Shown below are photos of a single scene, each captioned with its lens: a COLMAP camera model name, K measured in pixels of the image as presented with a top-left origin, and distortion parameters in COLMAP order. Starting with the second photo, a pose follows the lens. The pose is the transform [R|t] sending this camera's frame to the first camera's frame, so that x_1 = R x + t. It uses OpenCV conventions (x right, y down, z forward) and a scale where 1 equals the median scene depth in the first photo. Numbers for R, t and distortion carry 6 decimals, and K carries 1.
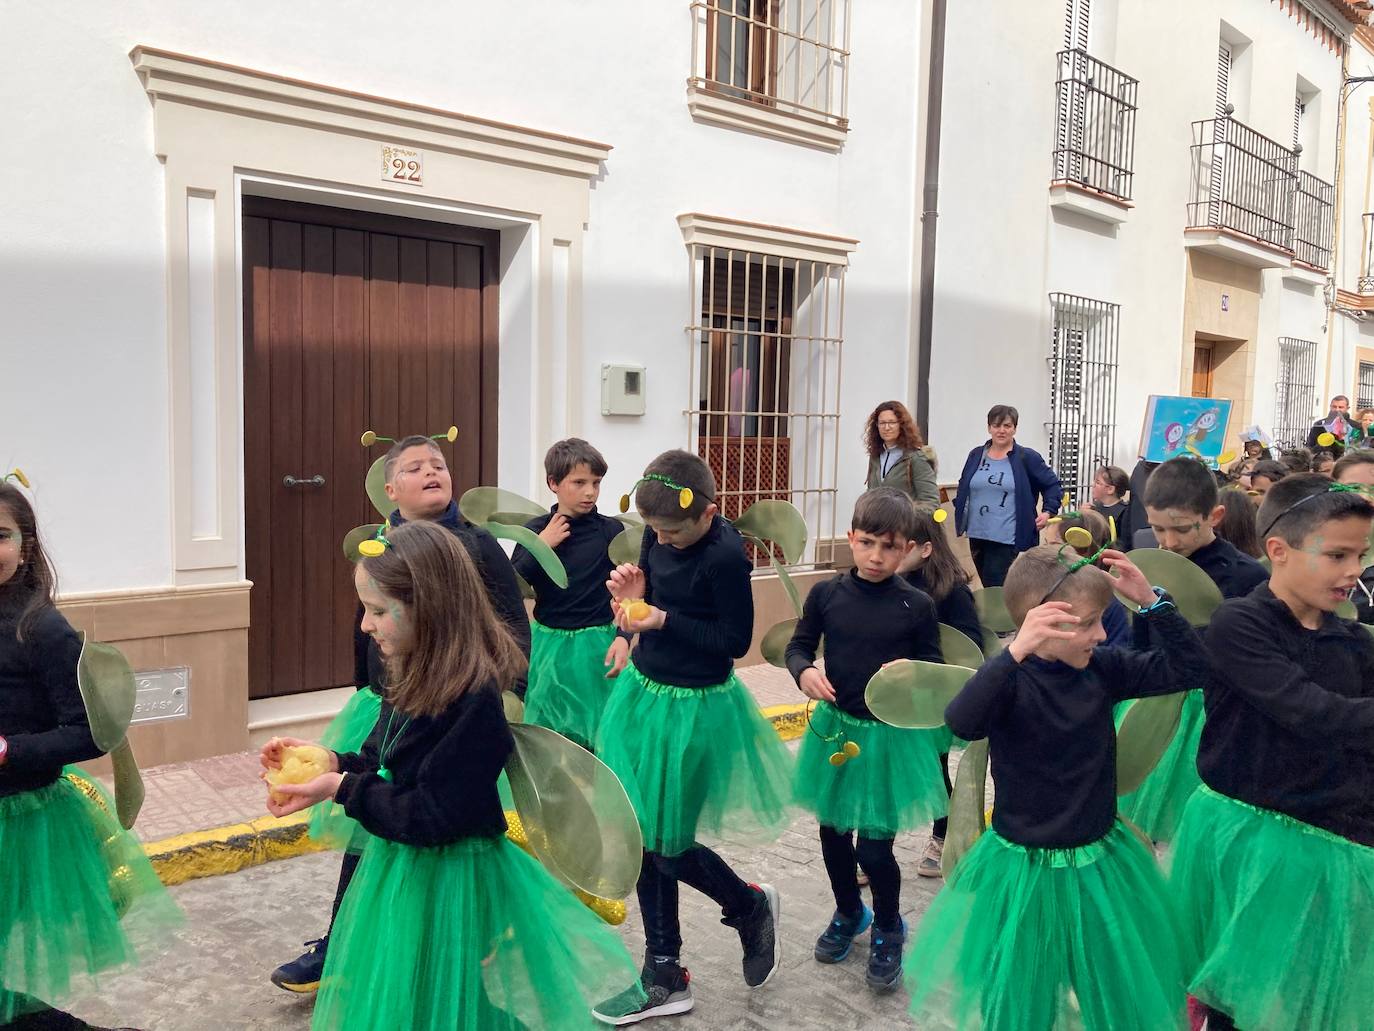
lens RADIAL K [[1124.2, 0, 694.6], [0, 1124.2, 513.2], [0, 0, 1]] dist [0.025560, -0.015053]
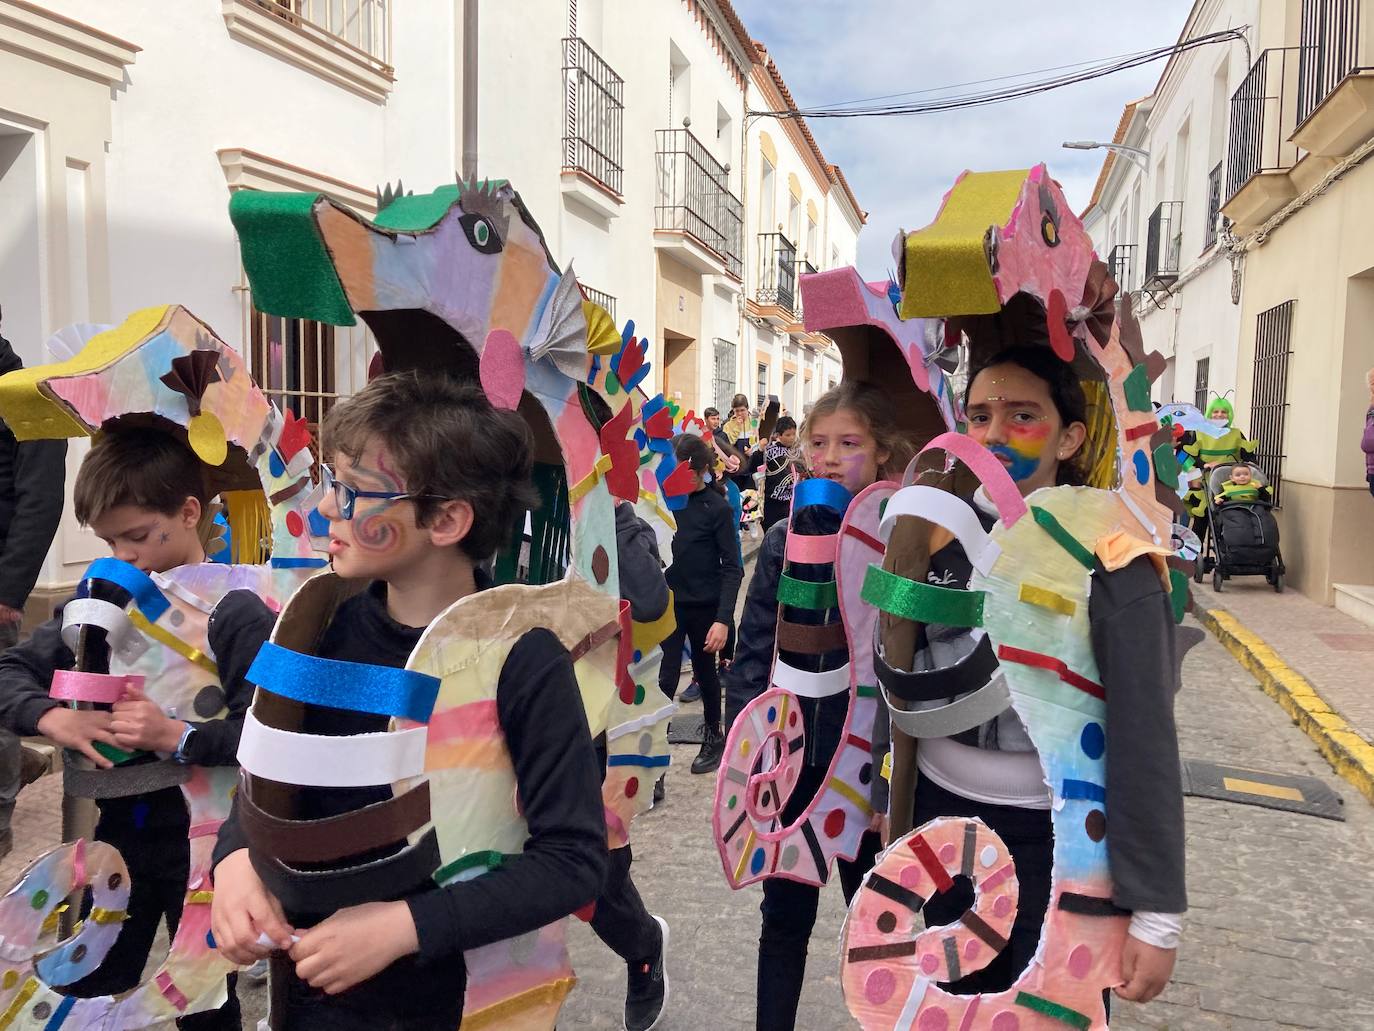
lens RADIAL K [[1124.2, 0, 677.0], [0, 1124.2, 520.4], [0, 0, 1]] dist [0.025560, -0.015053]
pose [[0.866721, -0.048859, 0.496395, -0.131509], [0.046093, 0.998778, 0.017828, 0.003947], [-0.496660, 0.007428, 0.867914, 0.113996]]
